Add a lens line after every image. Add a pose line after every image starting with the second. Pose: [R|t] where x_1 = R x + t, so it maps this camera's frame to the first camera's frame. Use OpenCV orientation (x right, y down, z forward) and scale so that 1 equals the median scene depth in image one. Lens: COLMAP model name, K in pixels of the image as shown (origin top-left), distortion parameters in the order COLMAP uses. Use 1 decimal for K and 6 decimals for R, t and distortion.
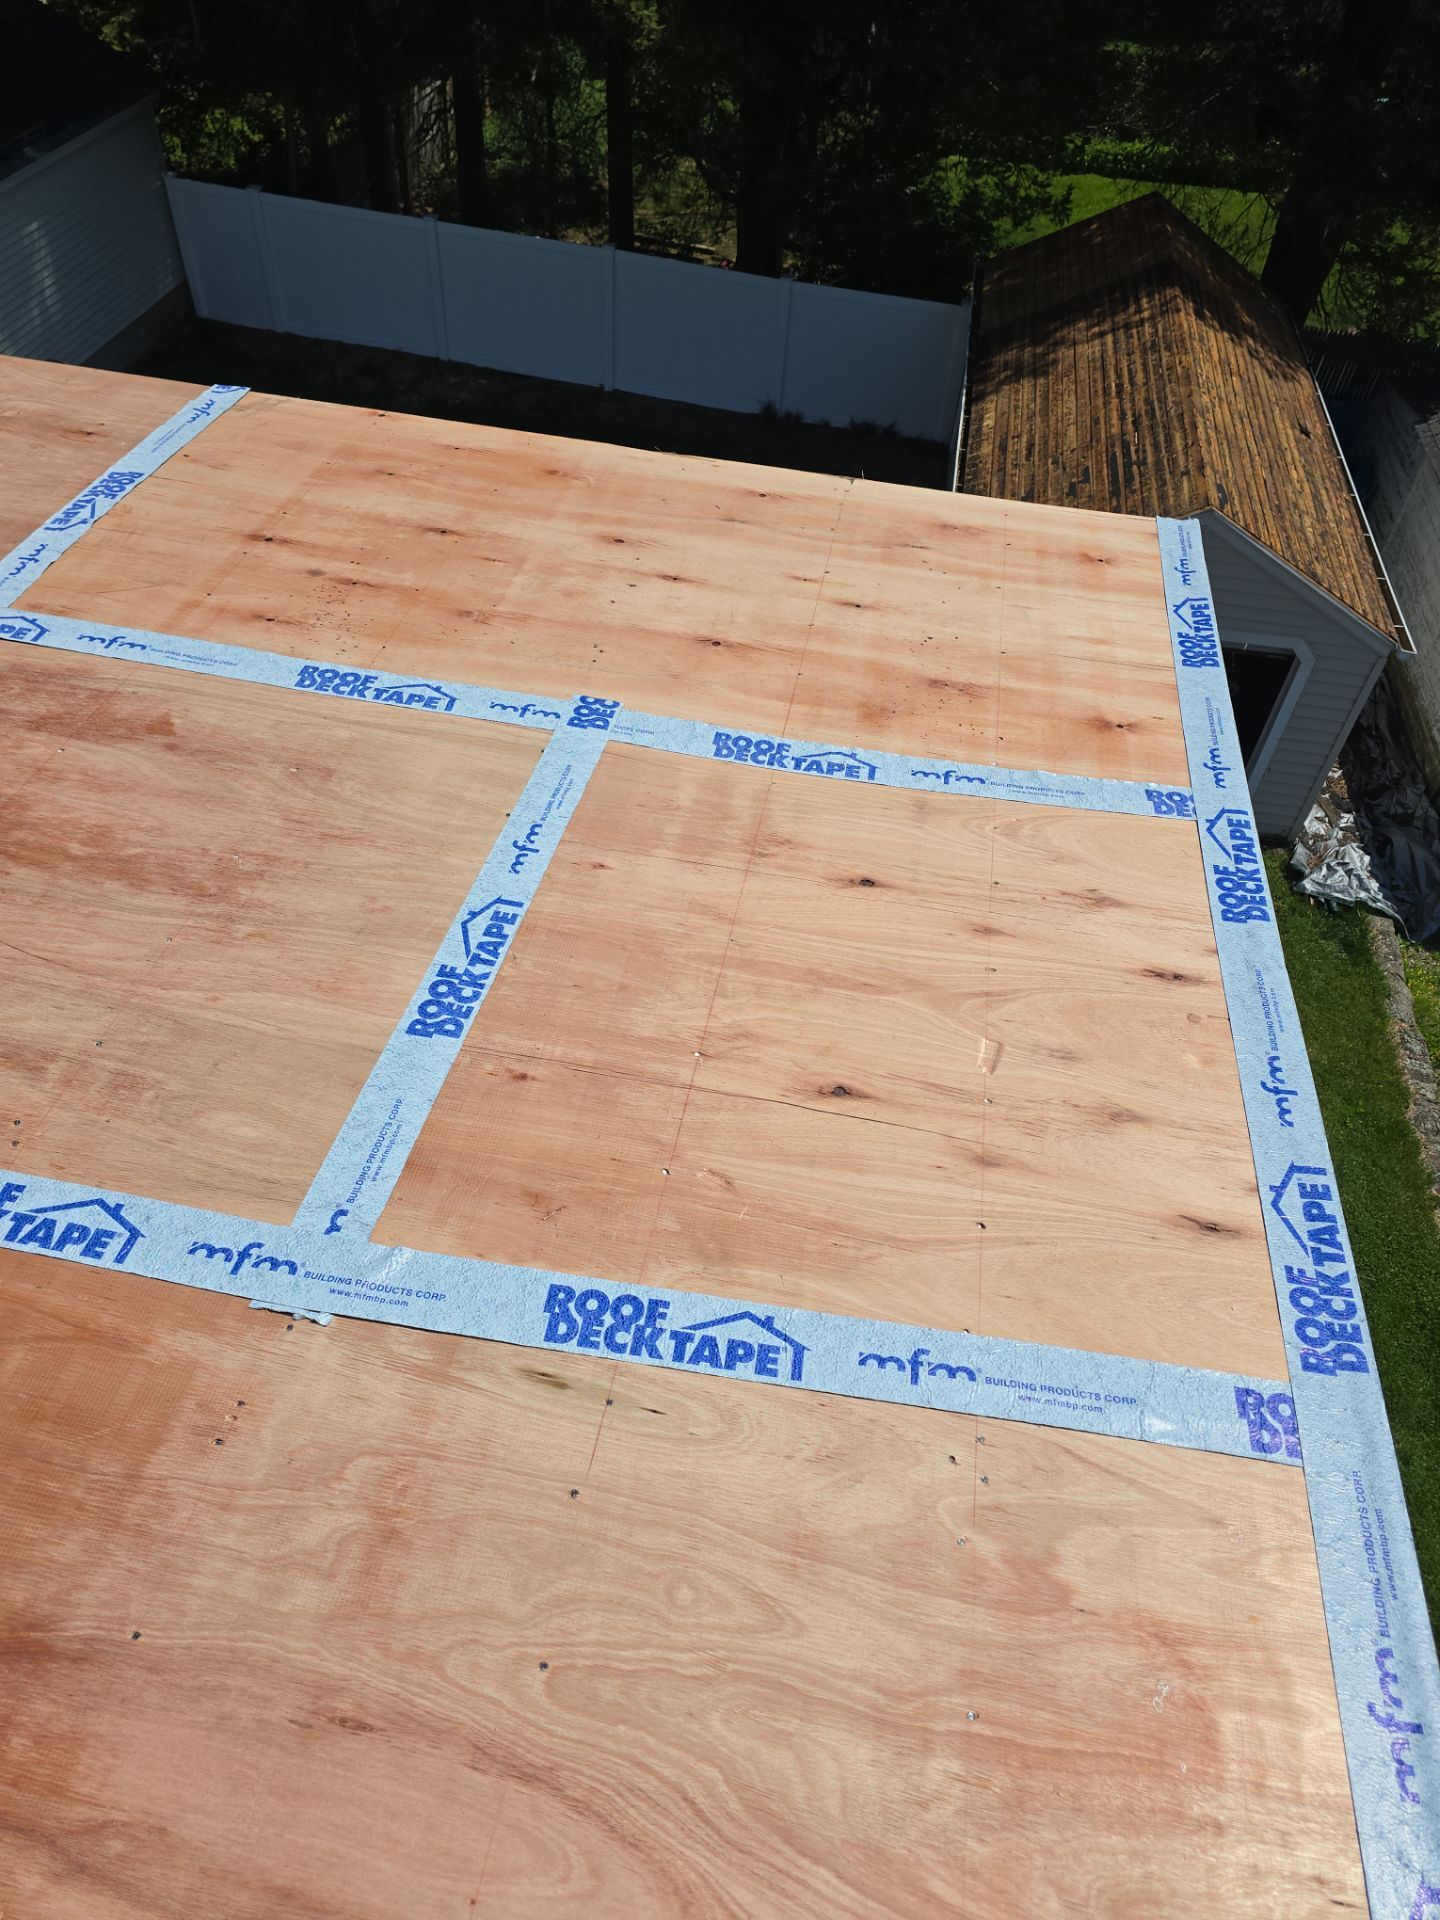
lens RADIAL K [[1292.4, 0, 723.7], [0, 1292.4, 945.4], [0, 0, 1]] dist [0.065444, -0.074210]
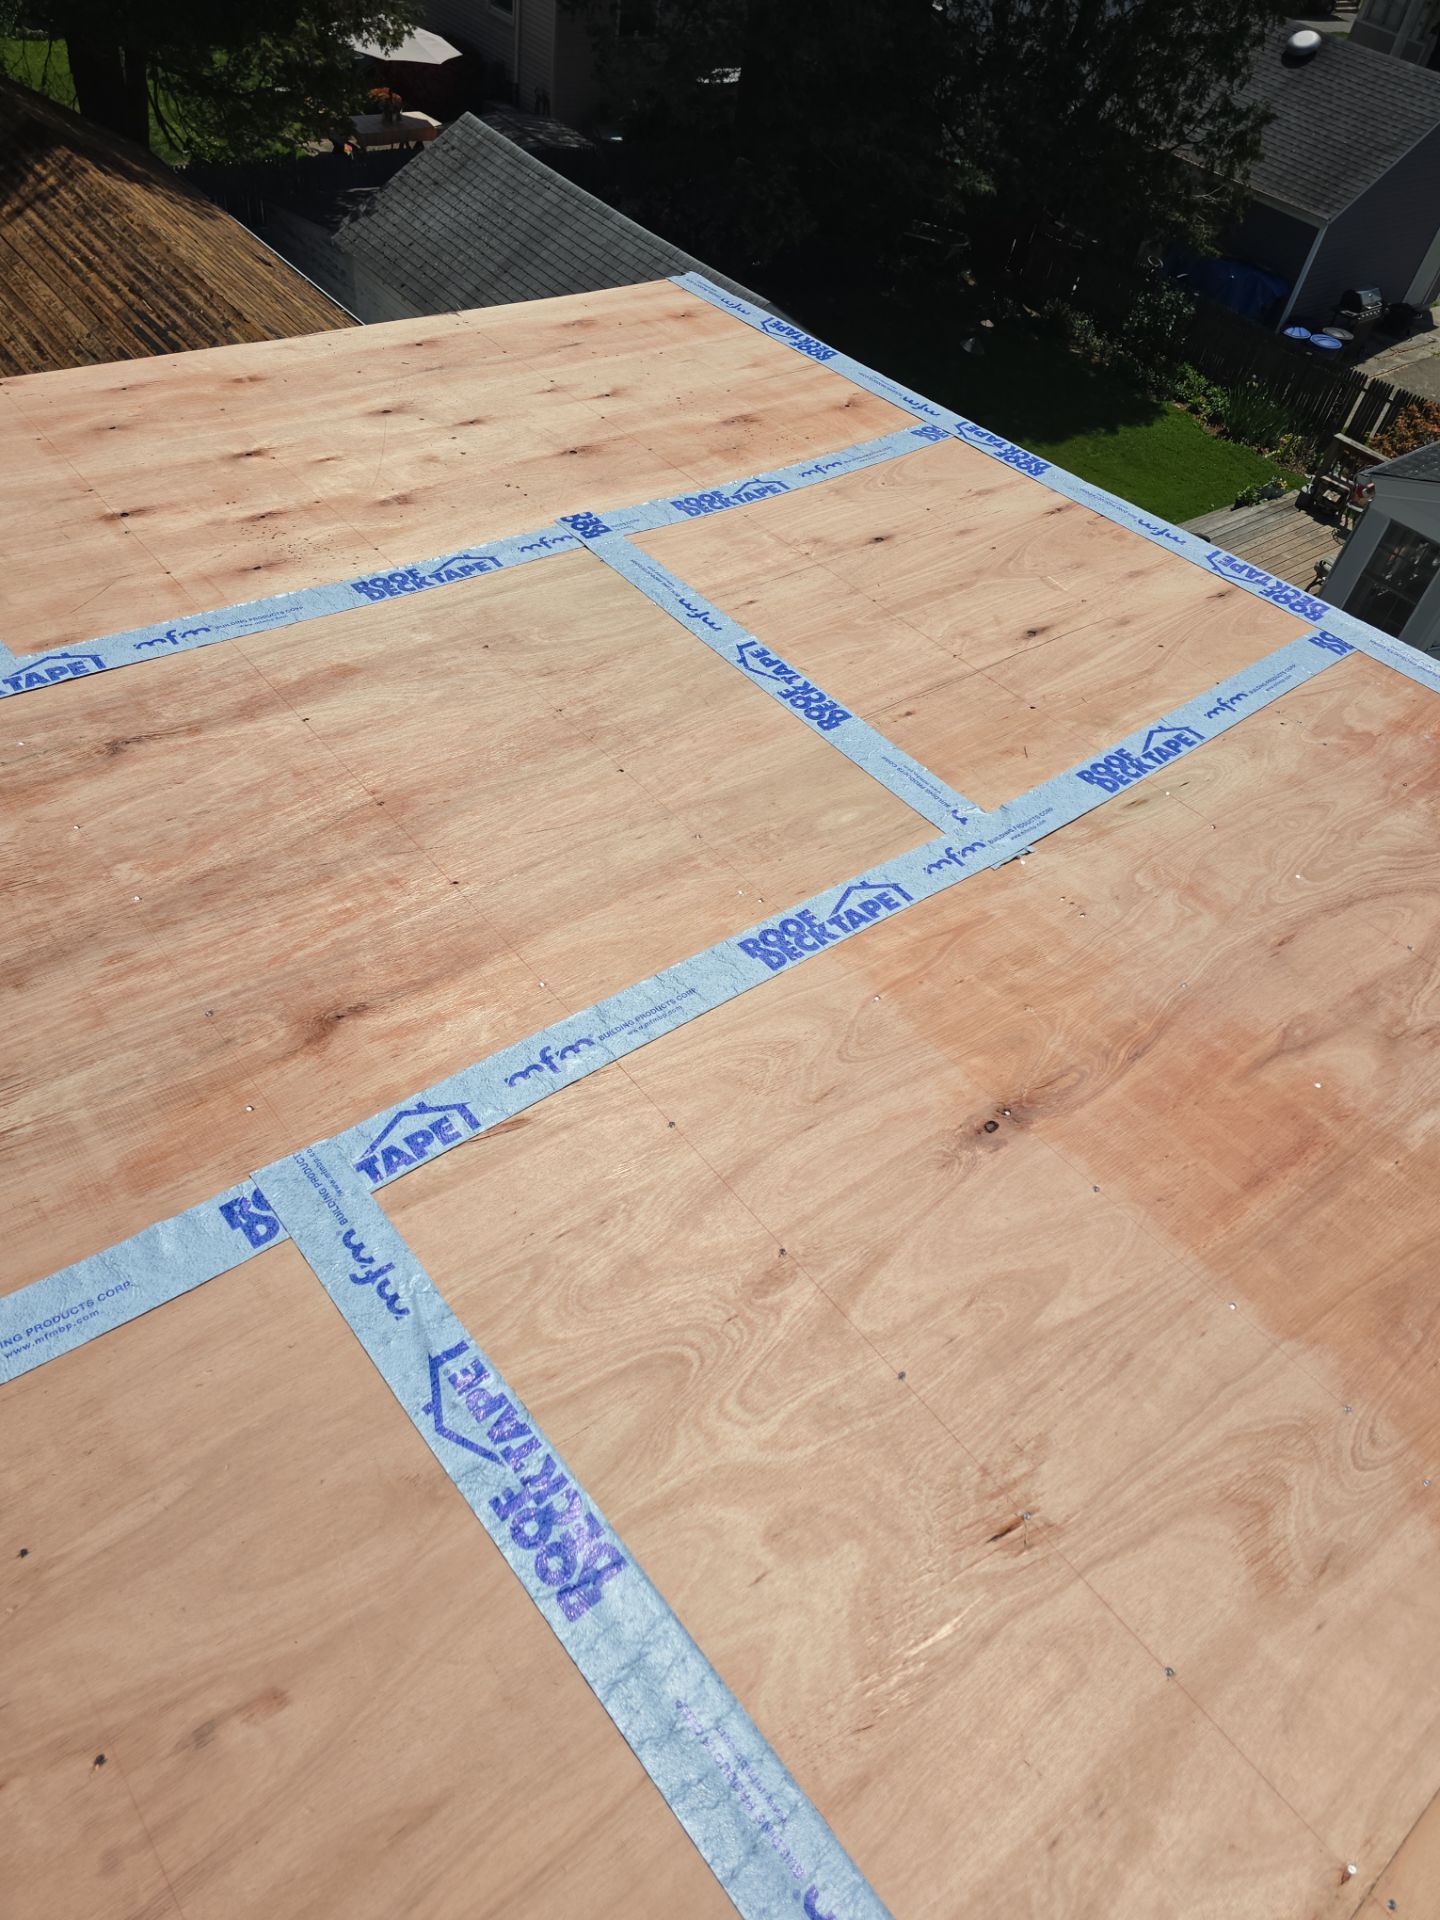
lens RADIAL K [[1279.0, 0, 720.0], [0, 1279.0, 960.0], [0, 0, 1]] dist [0.041528, -0.030628]
pose [[0.655554, -0.529911, 0.538000, -0.191293], [0.471758, 0.843695, 0.256171, -0.019907], [-0.589655, 0.085872, 0.803077, 0.007695]]
